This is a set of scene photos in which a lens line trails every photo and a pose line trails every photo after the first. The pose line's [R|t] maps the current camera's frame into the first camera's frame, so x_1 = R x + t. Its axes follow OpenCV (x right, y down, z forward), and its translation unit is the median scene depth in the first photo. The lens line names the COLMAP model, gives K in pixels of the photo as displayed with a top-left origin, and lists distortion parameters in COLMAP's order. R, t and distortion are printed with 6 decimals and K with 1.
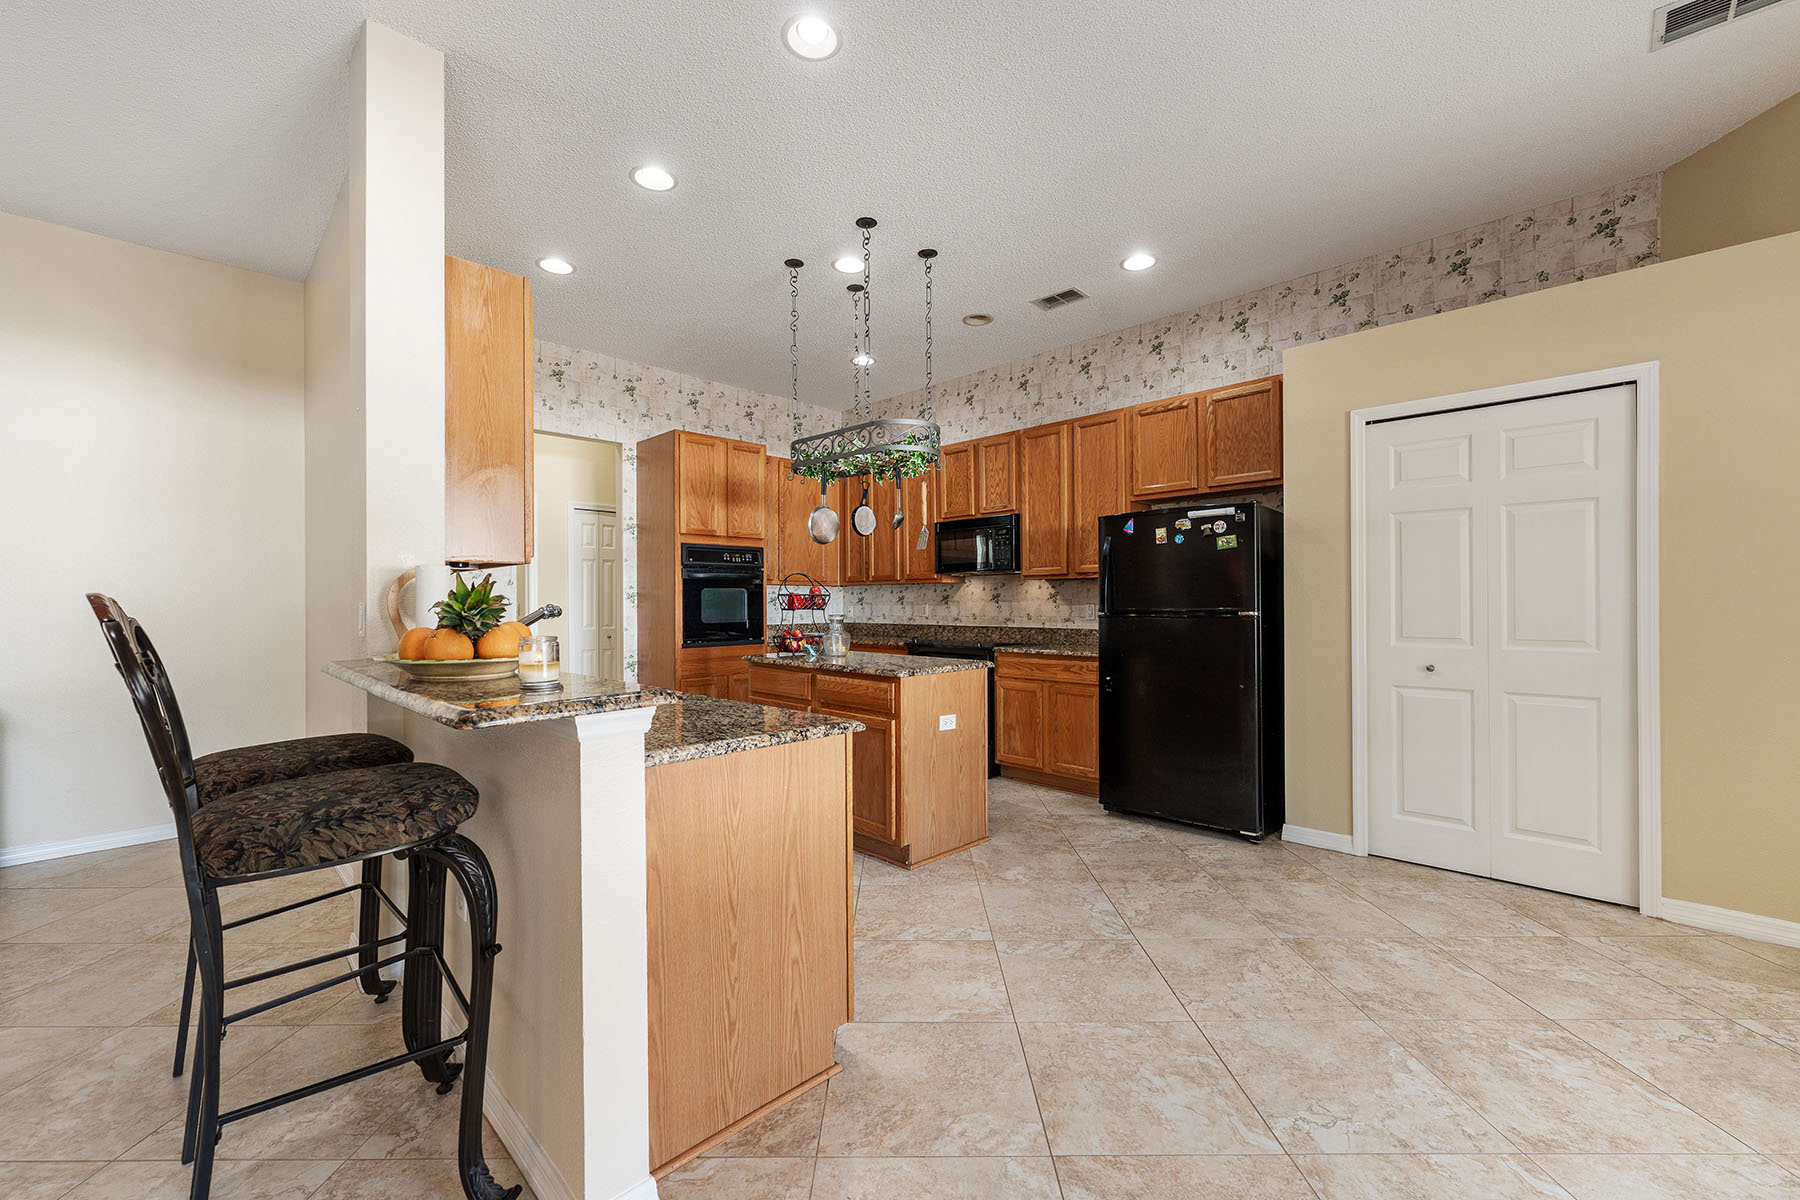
lens RADIAL K [[727.5, 0, 903.8], [0, 727.5, 602.4], [0, 0, 1]] dist [-0.000081, -0.000286]
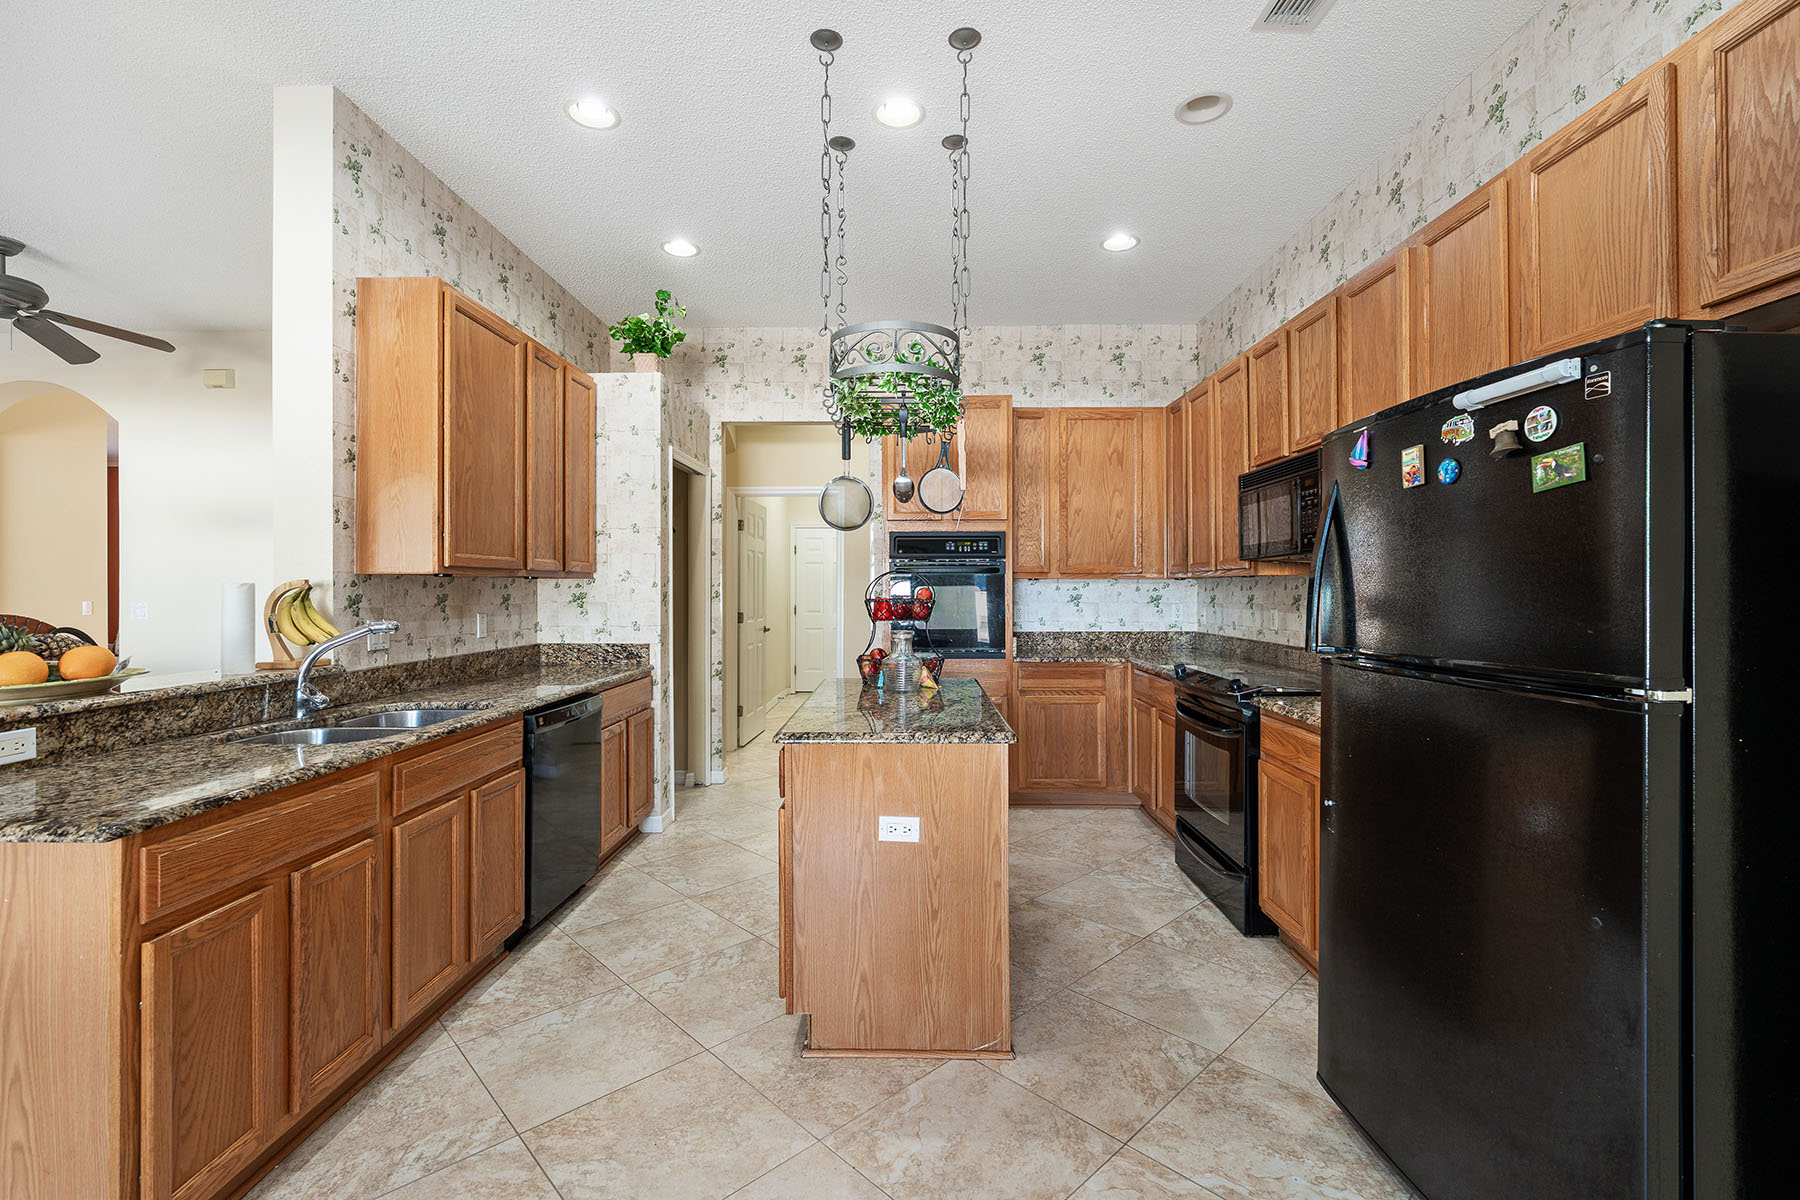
lens RADIAL K [[791.8, 0, 893.9], [0, 791.8, 587.4], [0, 0, 1]] dist [0.001825, -0.001377]
pose [[0.691241, 0.002960, -0.722618, 0.418912], [-0.002071, 0.999996, 0.002115, -0.024437], [0.722621, 0.000034, 0.691244, 0.453550]]
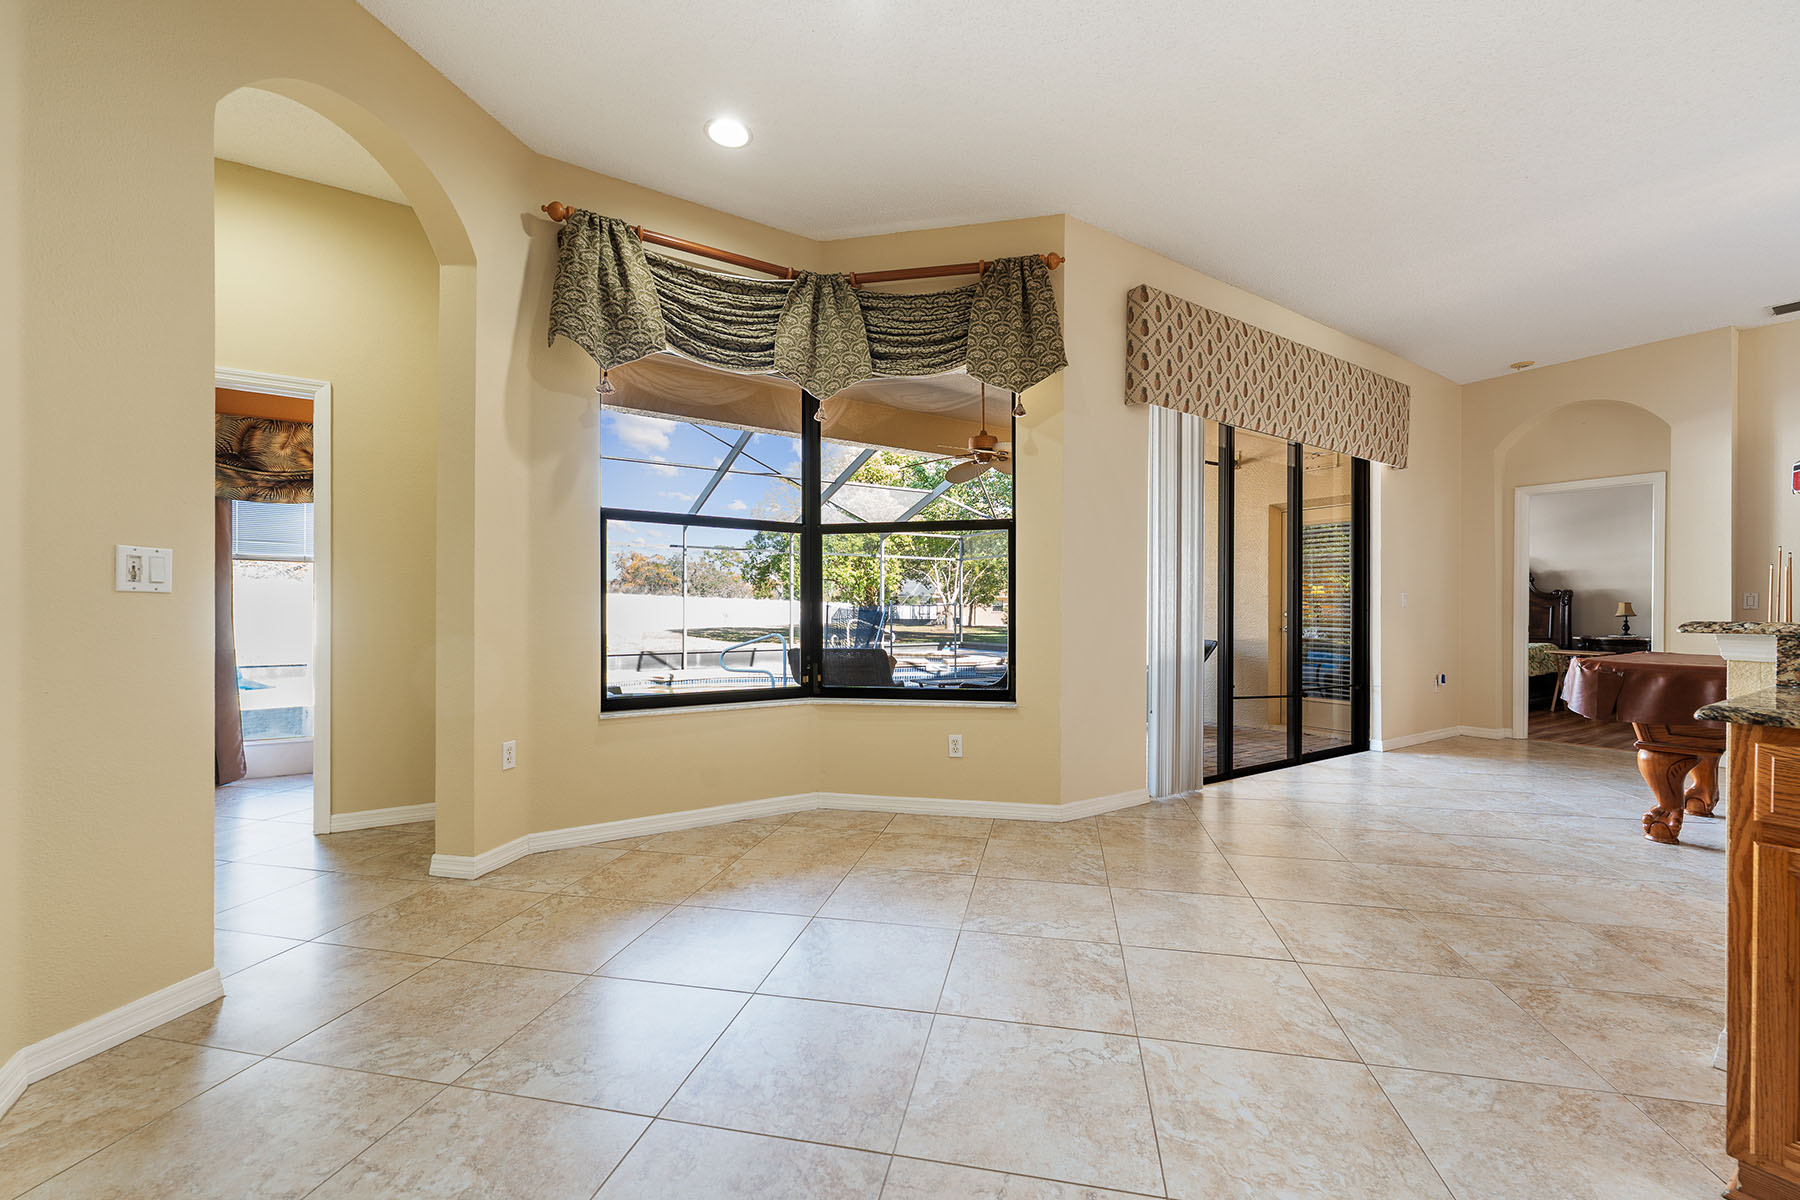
lens RADIAL K [[727.5, 0, 905.7], [0, 727.5, 619.1], [0, 0, 1]] dist [-0.000081, -0.000286]
pose [[-0.978080, 0.002226, 0.208219, 0.238315], [0.003523, 0.999977, 0.005859, 0.032679], [-0.208201, 0.006464, -0.978065, 0.811533]]
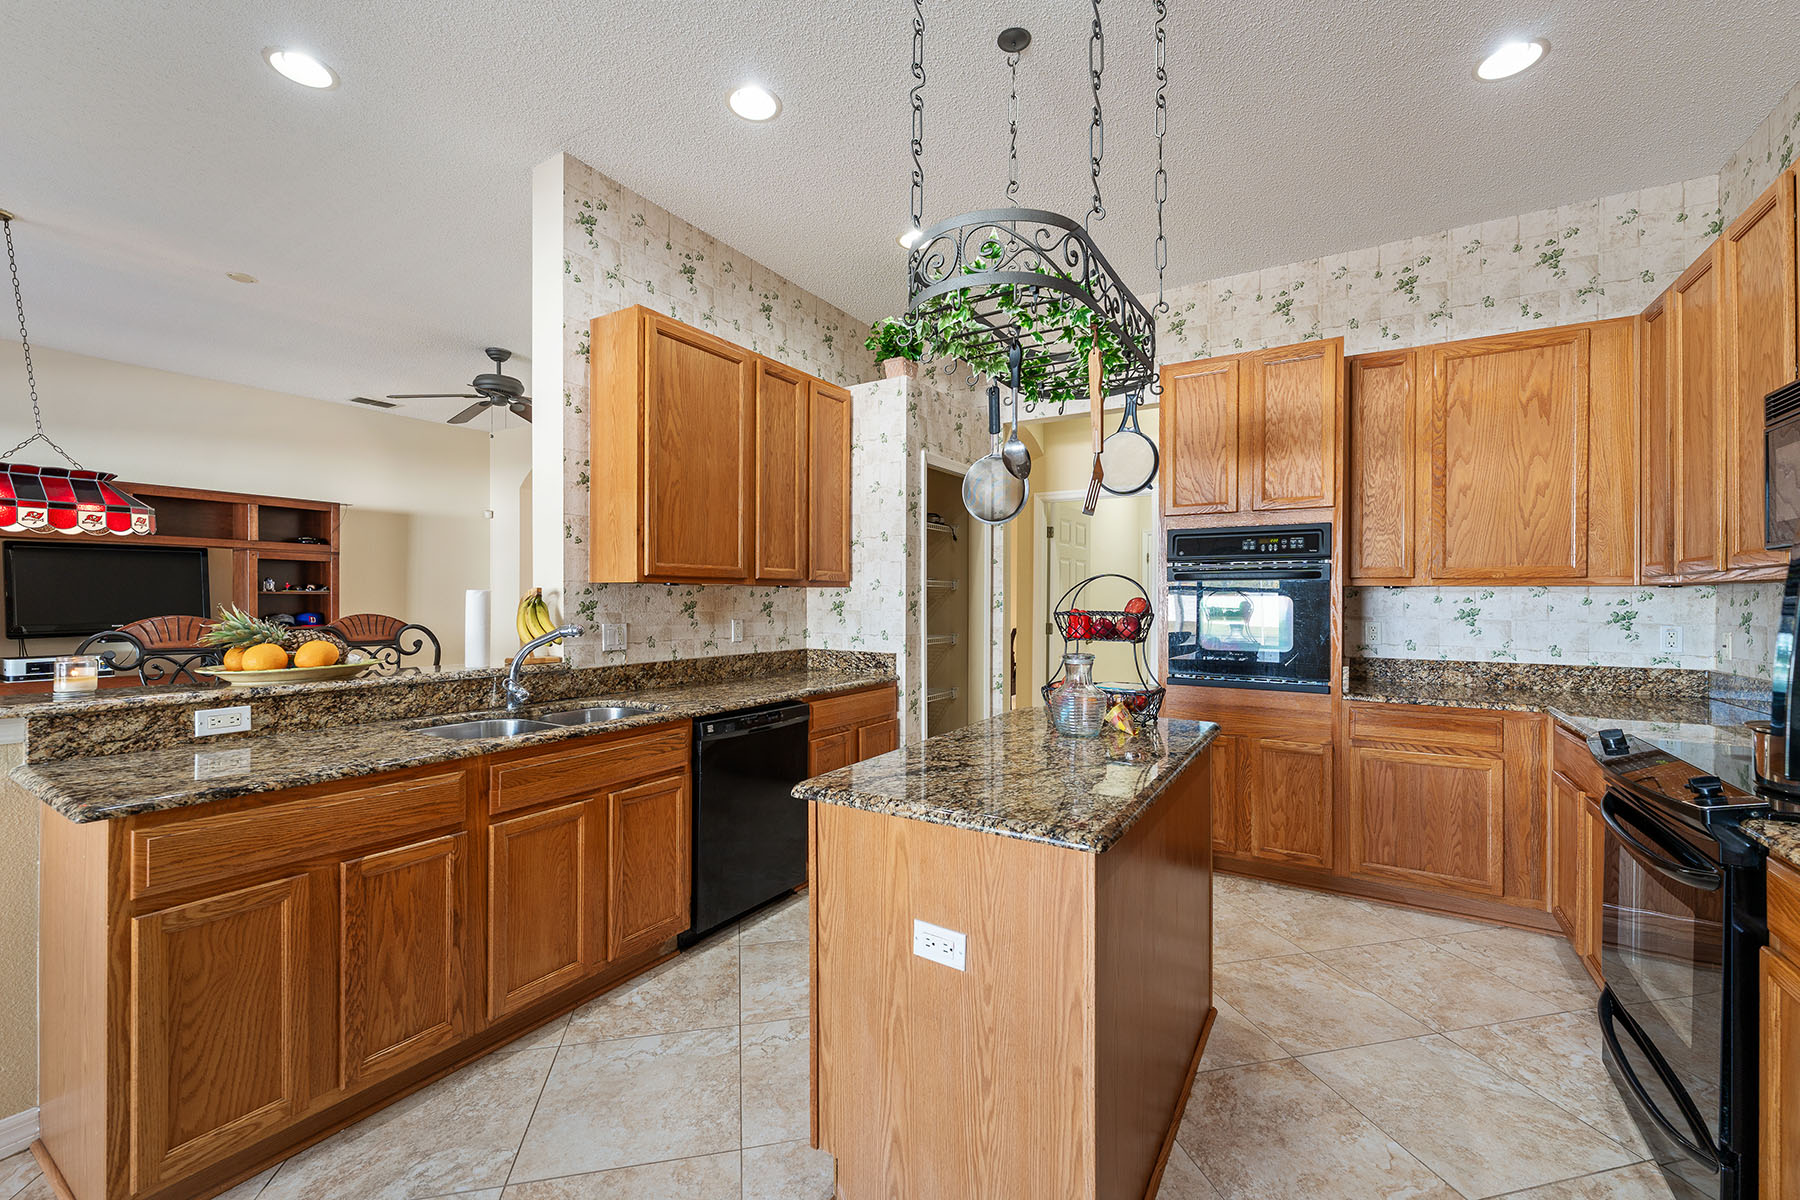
lens RADIAL K [[727.5, 0, 900.2], [0, 727.5, 600.6], [0, 0, 1]] dist [-0.000081, -0.000286]
pose [[0.221686, 0.009469, -0.975072, 0.363877], [-0.005147, 0.999950, 0.008540, -0.023914], [0.975104, 0.003126, 0.221724, 0.722242]]
